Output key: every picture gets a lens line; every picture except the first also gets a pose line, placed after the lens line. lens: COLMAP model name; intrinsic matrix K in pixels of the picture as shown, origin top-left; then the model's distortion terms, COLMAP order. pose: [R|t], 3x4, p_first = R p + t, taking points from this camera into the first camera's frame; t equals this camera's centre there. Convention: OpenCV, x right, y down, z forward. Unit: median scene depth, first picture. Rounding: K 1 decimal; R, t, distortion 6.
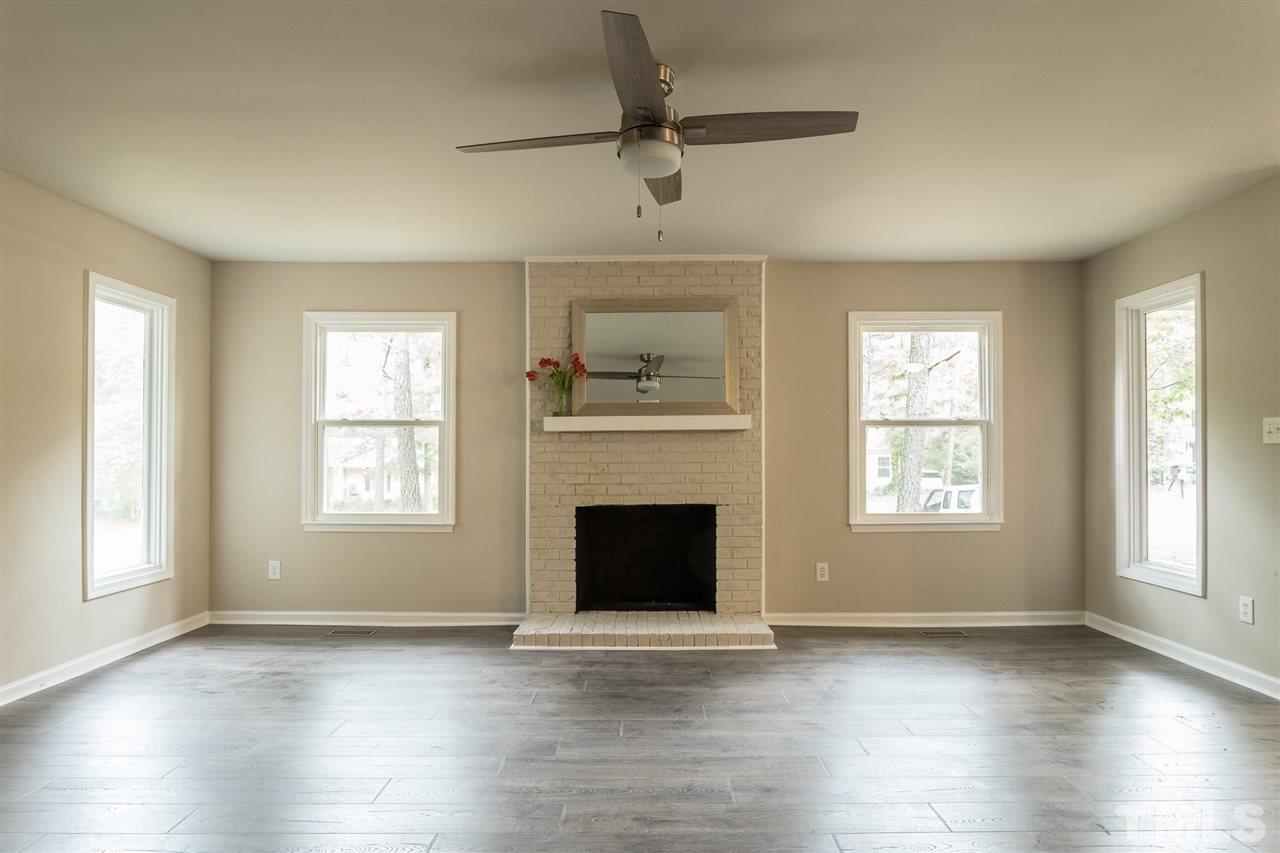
lens RADIAL K [[734.3, 0, 640.4], [0, 734.3, 438.4], [0, 0, 1]] dist [-0.020272, 0.003630]
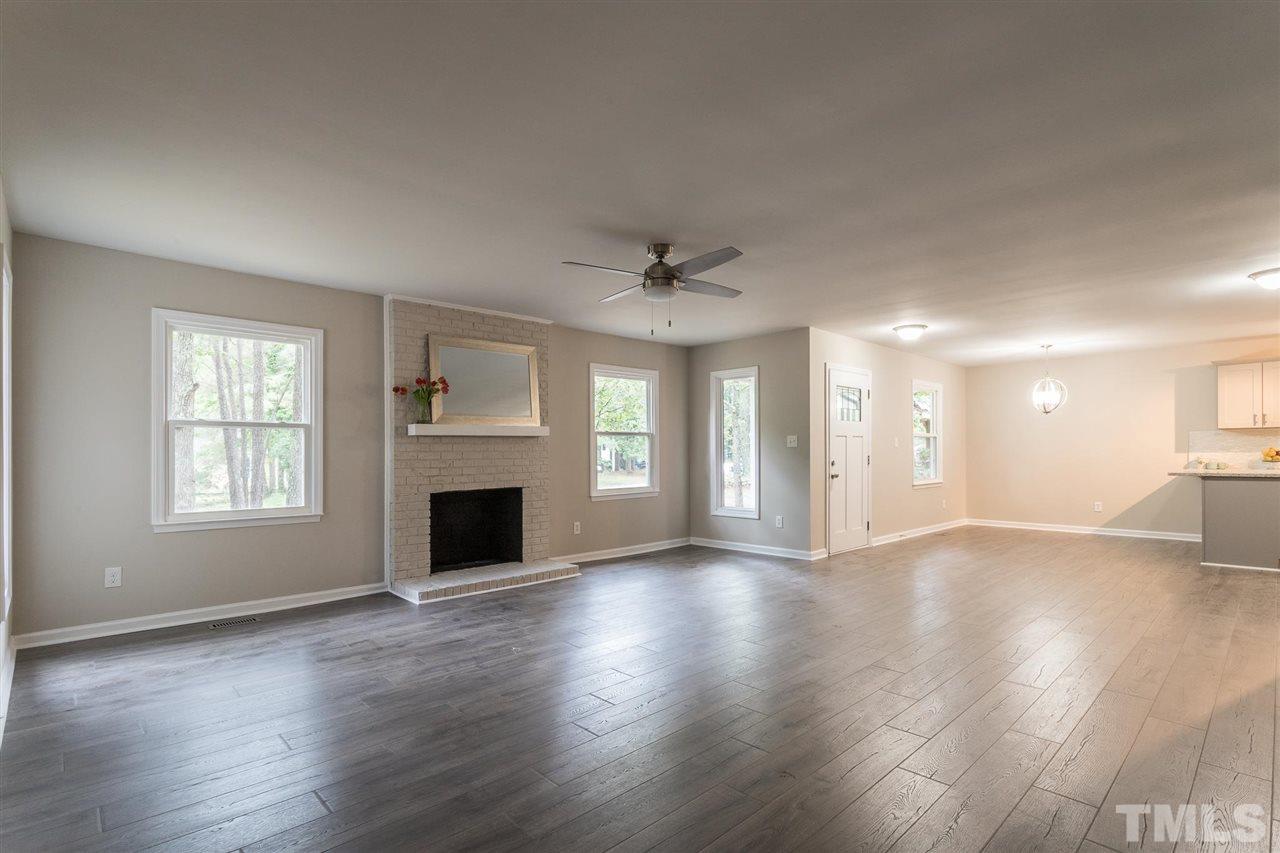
lens RADIAL K [[614.8, 0, 645.3], [0, 614.8, 448.7], [0, 0, 1]] dist [0.000590, 0.000805]
pose [[0.722566, 0.001582, 0.691300, -0.563765], [-0.009862, 0.999919, 0.008019, 0.001190], [-0.691231, -0.012612, 0.722524, -0.049653]]
